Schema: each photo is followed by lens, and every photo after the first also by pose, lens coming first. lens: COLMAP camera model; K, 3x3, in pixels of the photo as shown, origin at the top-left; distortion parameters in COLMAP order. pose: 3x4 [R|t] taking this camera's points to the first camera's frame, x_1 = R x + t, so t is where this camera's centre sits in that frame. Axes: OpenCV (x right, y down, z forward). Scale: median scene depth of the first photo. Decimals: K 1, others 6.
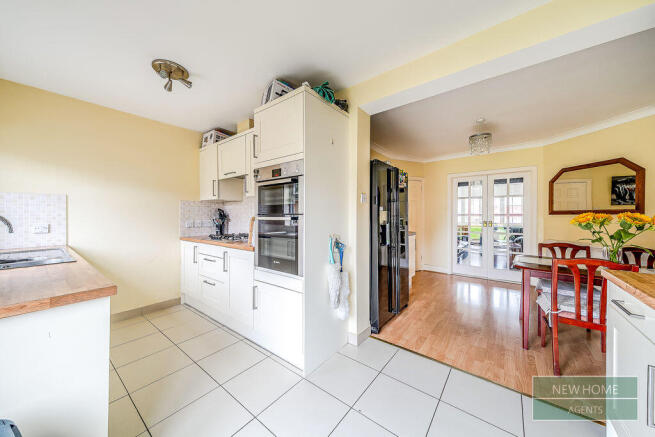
lens RADIAL K [[226.5, 0, 327.5], [0, 226.5, 218.5], [0, 0, 1]] dist [0.024034, 0.000002]
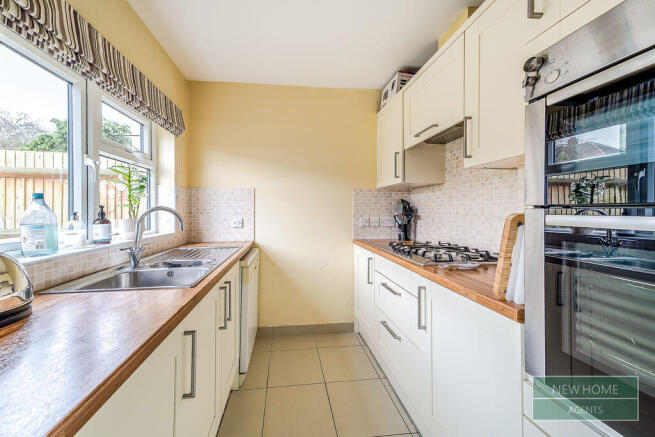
lens RADIAL K [[231.5, 0, 331.4], [0, 231.5, 207.9], [0, 0, 1]] dist [0.000356, 0.000018]
pose [[0.755718, -0.006937, -0.654860, -0.210487], [-0.007766, 0.999779, -0.019552, -0.004729], [0.654851, 0.019862, 0.755497, 0.391826]]
